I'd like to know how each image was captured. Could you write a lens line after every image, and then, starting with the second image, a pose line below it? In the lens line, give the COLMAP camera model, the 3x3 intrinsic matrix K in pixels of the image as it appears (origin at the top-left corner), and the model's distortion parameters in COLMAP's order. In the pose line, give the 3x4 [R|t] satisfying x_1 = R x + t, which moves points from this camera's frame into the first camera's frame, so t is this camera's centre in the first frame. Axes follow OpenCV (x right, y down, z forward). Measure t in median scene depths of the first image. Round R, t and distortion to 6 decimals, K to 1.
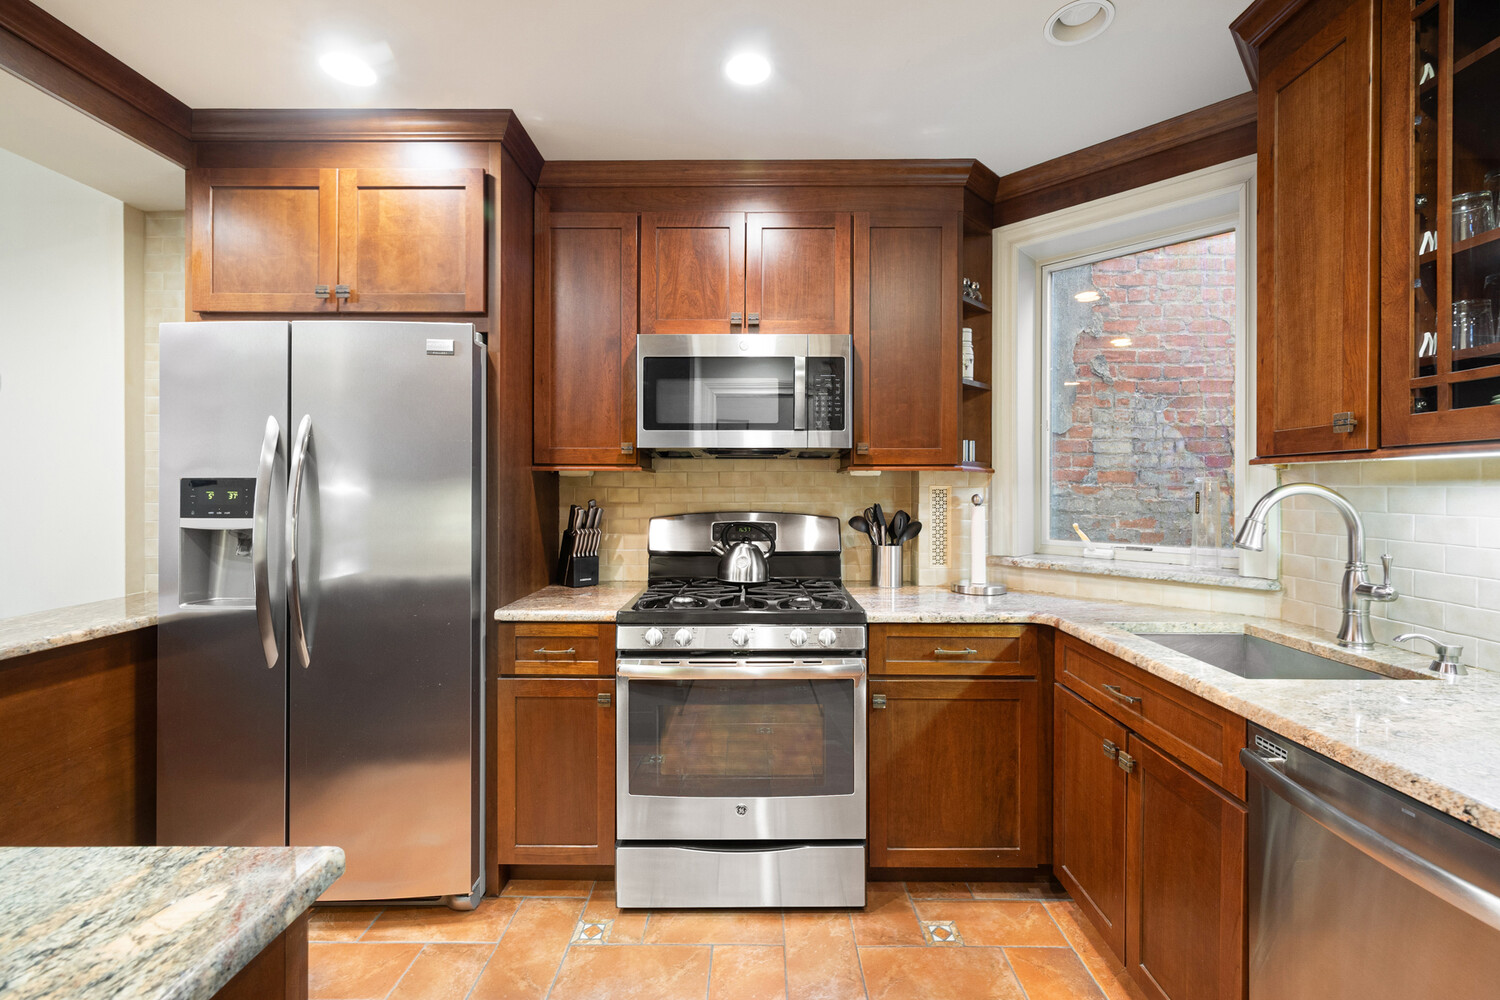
lens RADIAL K [[636.1, 0, 752.9], [0, 636.1, 489.5], [0, 0, 1]] dist [0.000695, 0.000010]
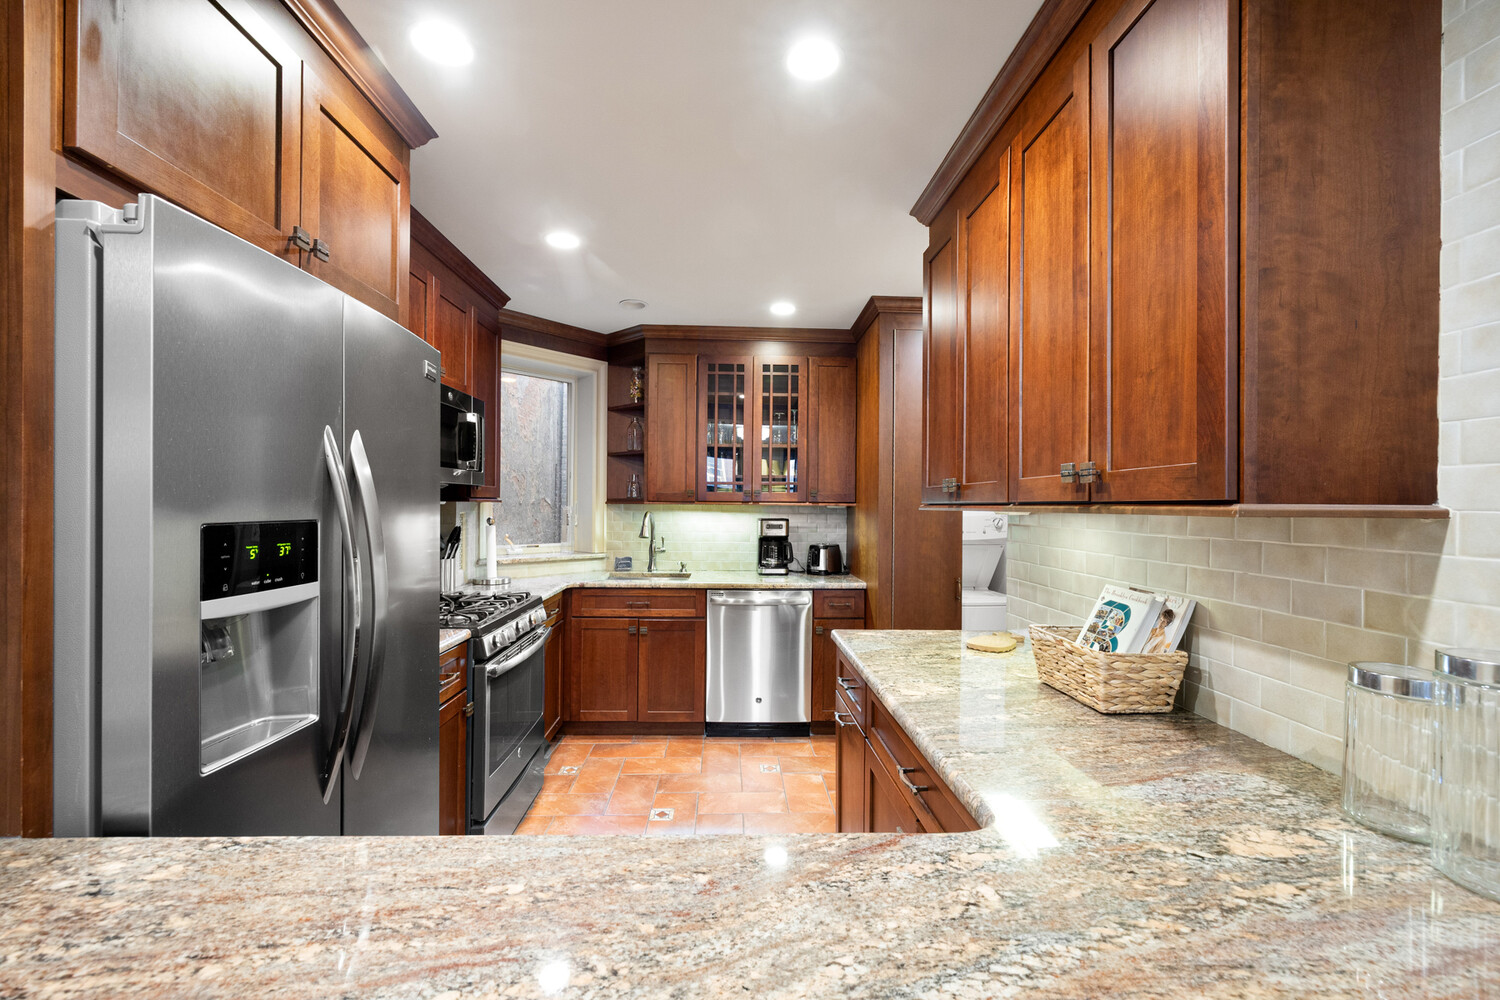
lens RADIAL K [[635.5, 0, 750.0], [0, 635.5, 500.0], [0, 0, 1]] dist [-0.001048, -0.000179]
pose [[-0.048831, 0.003801, 0.998800, -1.428579], [-0.011058, 0.999929, -0.004346, -0.039336], [-0.998746, -0.011257, -0.048785, 0.586611]]
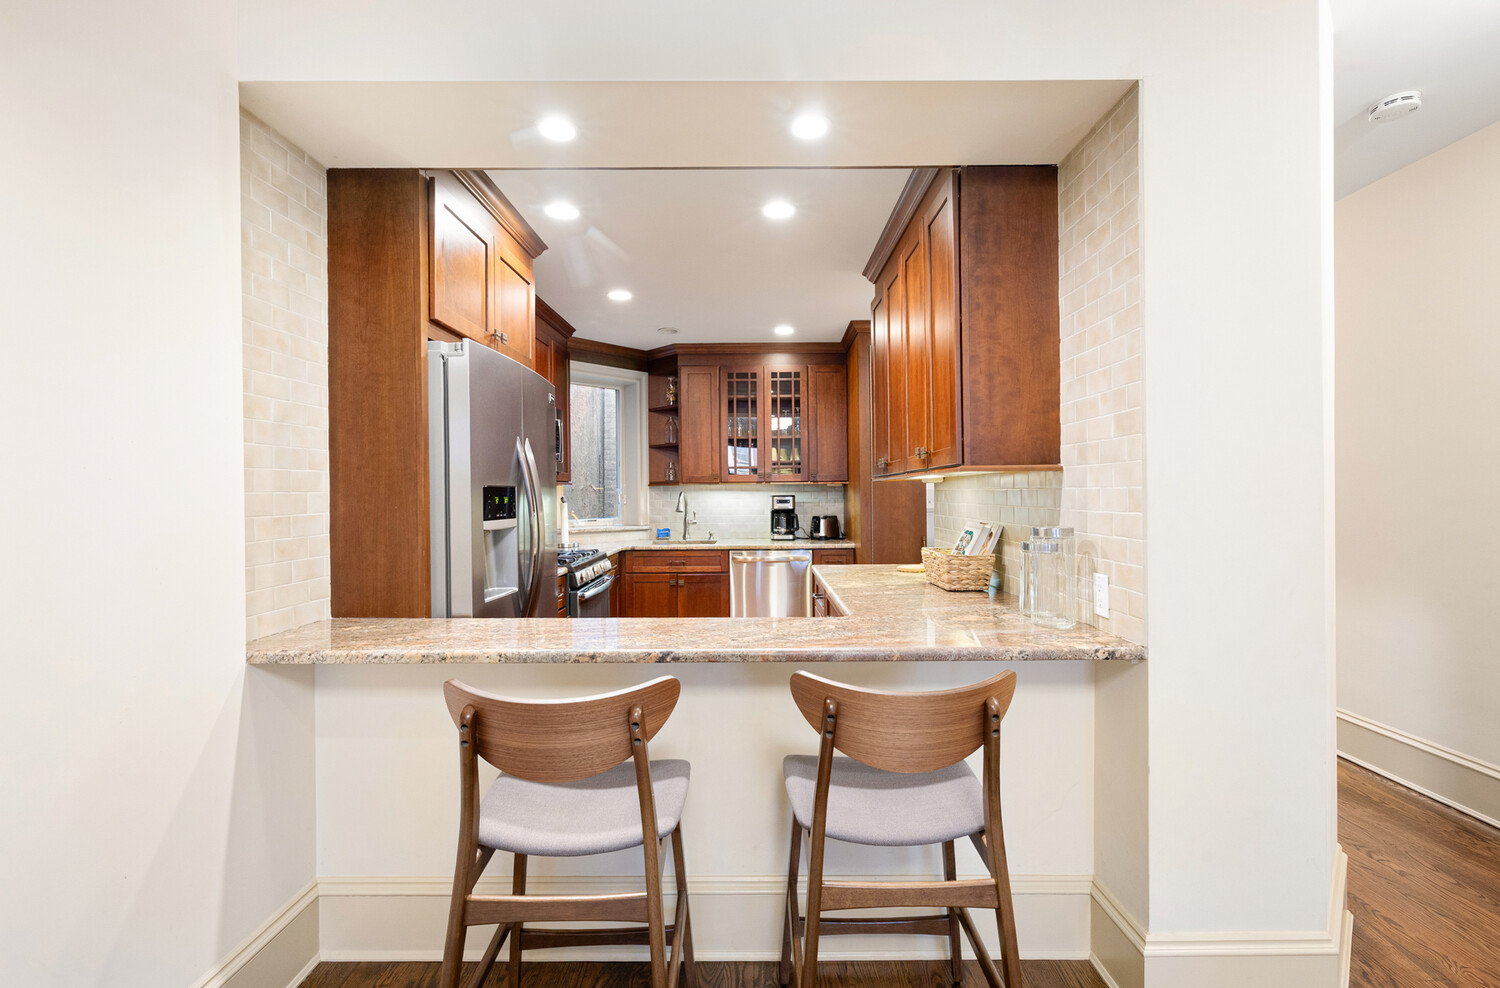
lens RADIAL K [[656.2, 0, 750.0], [0, 656.2, 494.0], [0, 0, 1]] dist [-0.000032, -0.000149]
pose [[0.000758, -0.003176, 0.999995, -2.039827], [0.007214, 0.999969, 0.003171, -0.002145], [-0.999974, 0.007212, 0.000781, 0.537313]]
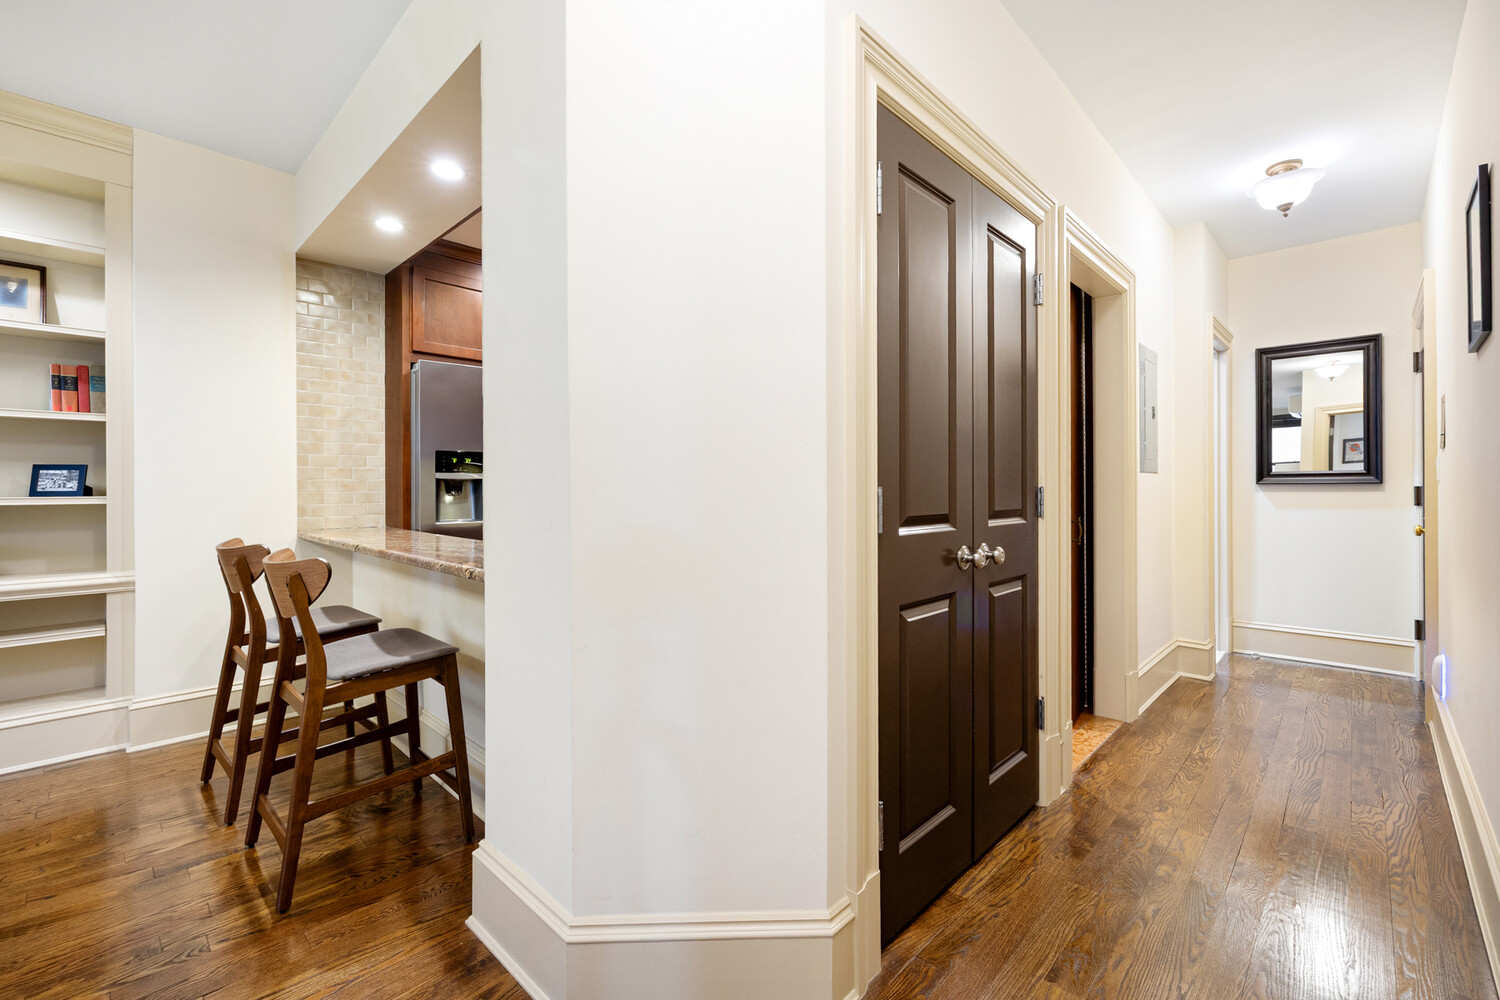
lens RADIAL K [[636.1, 0, 752.9], [0, 636.1, 489.5], [0, 0, 1]] dist [0.000695, 0.000010]
pose [[0.690078, 0.000491, 0.723734, -1.566864], [-0.001027, 0.999999, 0.000301, 0.089537], [-0.723734, -0.000951, 0.690079, -0.851708]]
